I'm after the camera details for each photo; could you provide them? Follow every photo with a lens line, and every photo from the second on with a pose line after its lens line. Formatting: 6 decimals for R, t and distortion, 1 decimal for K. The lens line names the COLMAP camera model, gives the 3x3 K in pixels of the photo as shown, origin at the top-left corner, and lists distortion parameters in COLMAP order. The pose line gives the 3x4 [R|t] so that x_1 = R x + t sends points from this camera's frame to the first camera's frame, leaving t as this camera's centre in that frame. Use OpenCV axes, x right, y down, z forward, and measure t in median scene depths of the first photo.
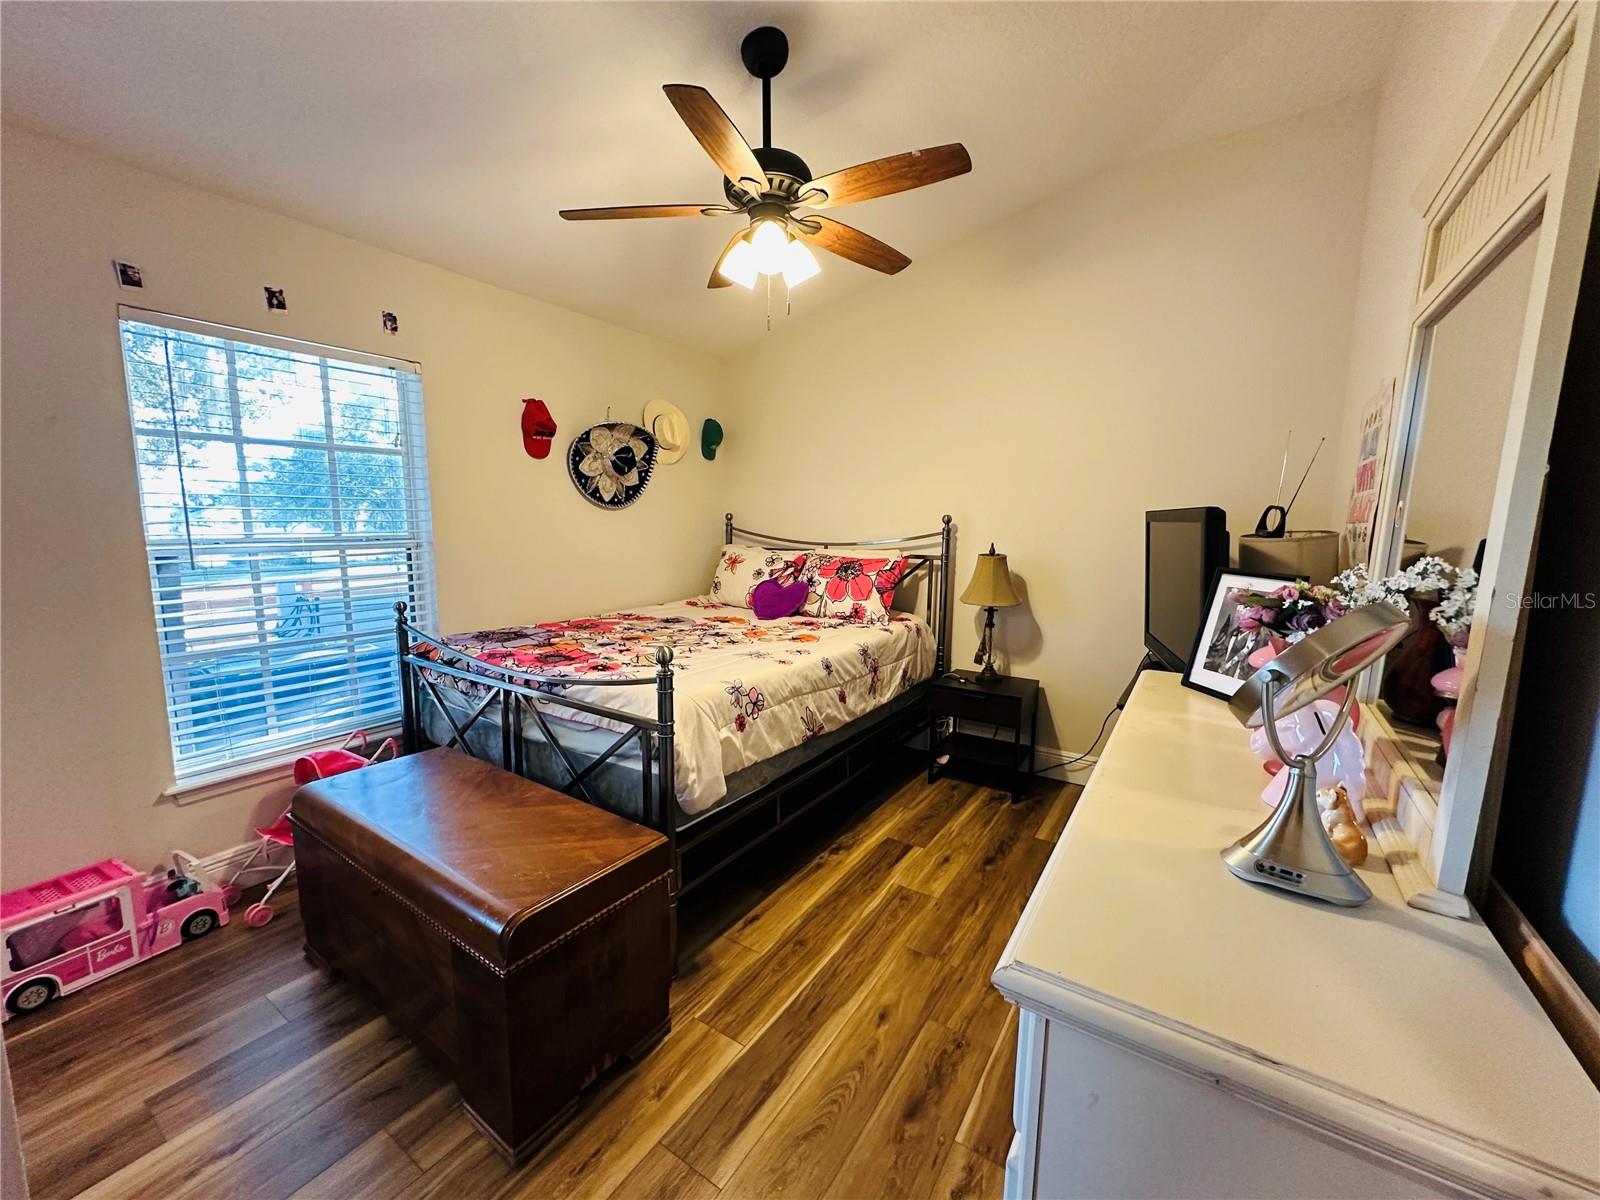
lens RADIAL K [[642.3, 0, 800.0], [0, 642.3, 600.0], [0, 0, 1]] dist [0.006804, -0.000004]
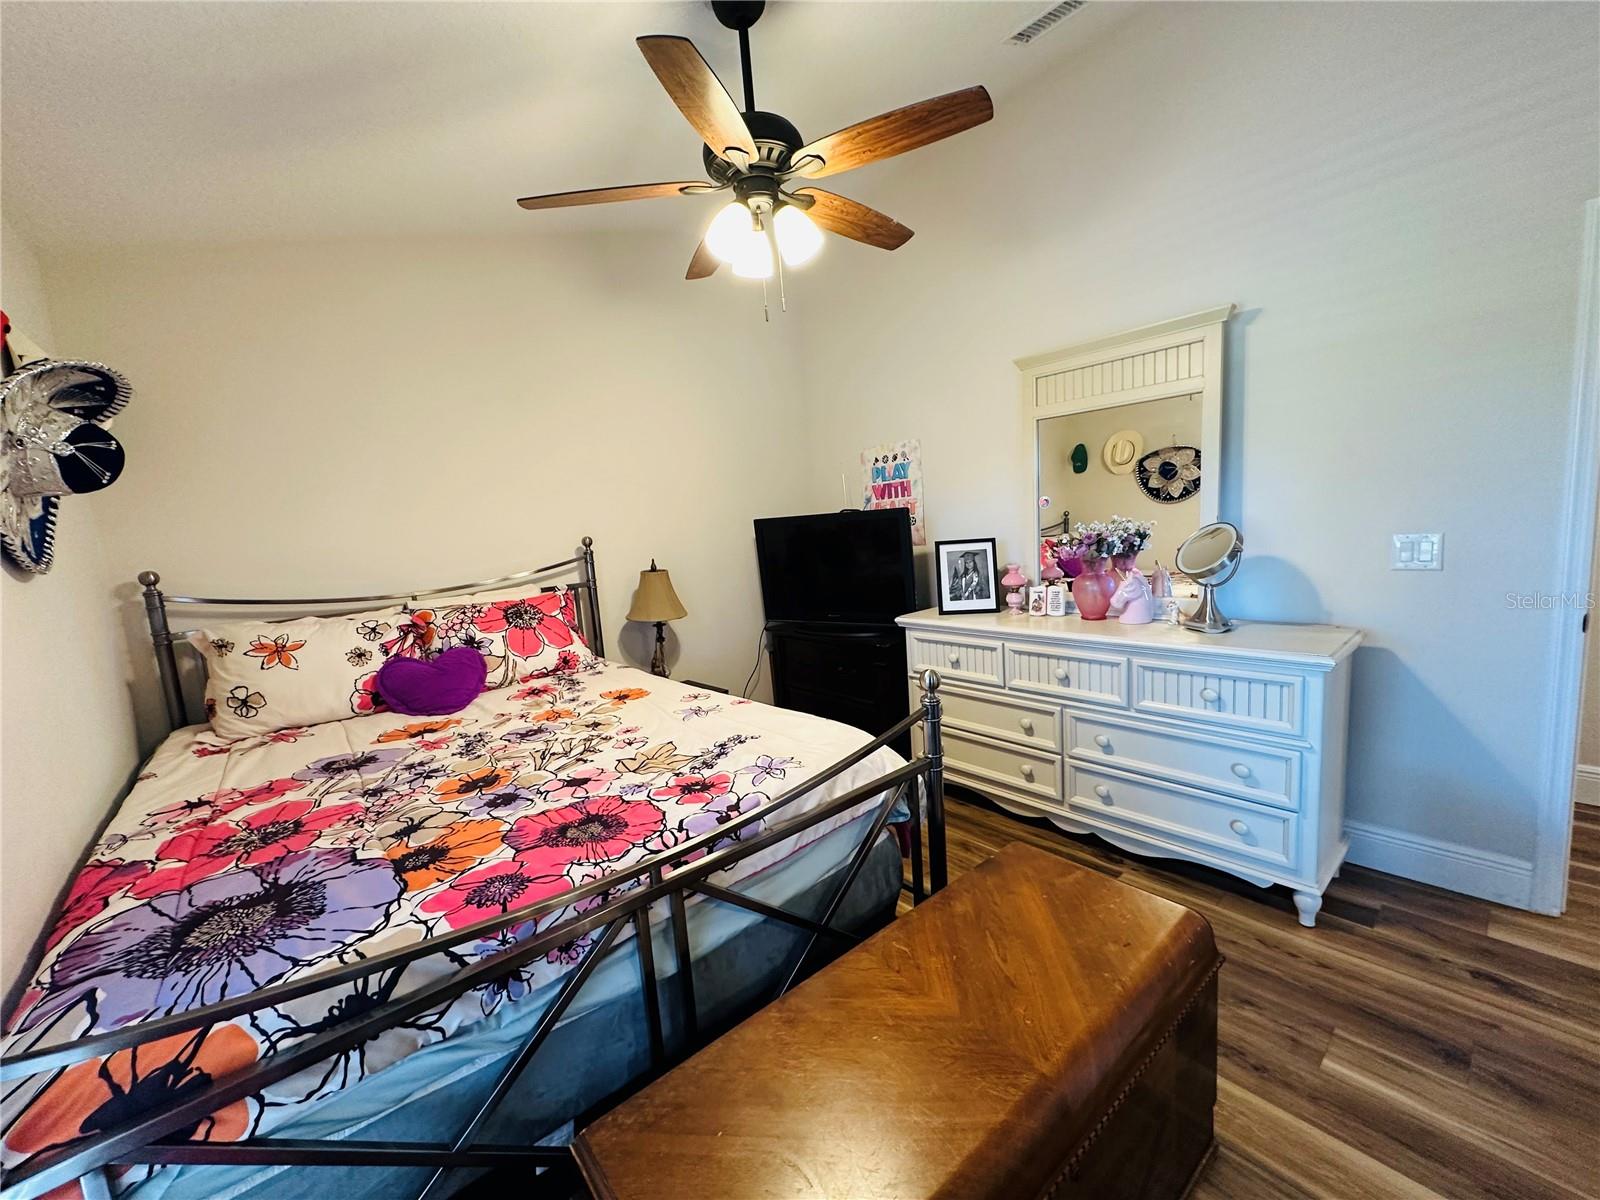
lens RADIAL K [[642.3, 0, 800.0], [0, 642.3, 600.0], [0, 0, 1]] dist [0.006804, -0.000004]
pose [[0.274267, -0.158033, 0.948580, -0.592847], [0.200378, 0.974145, 0.104356, -0.082912], [-0.940546, 0.161453, 0.298842, 0.480292]]
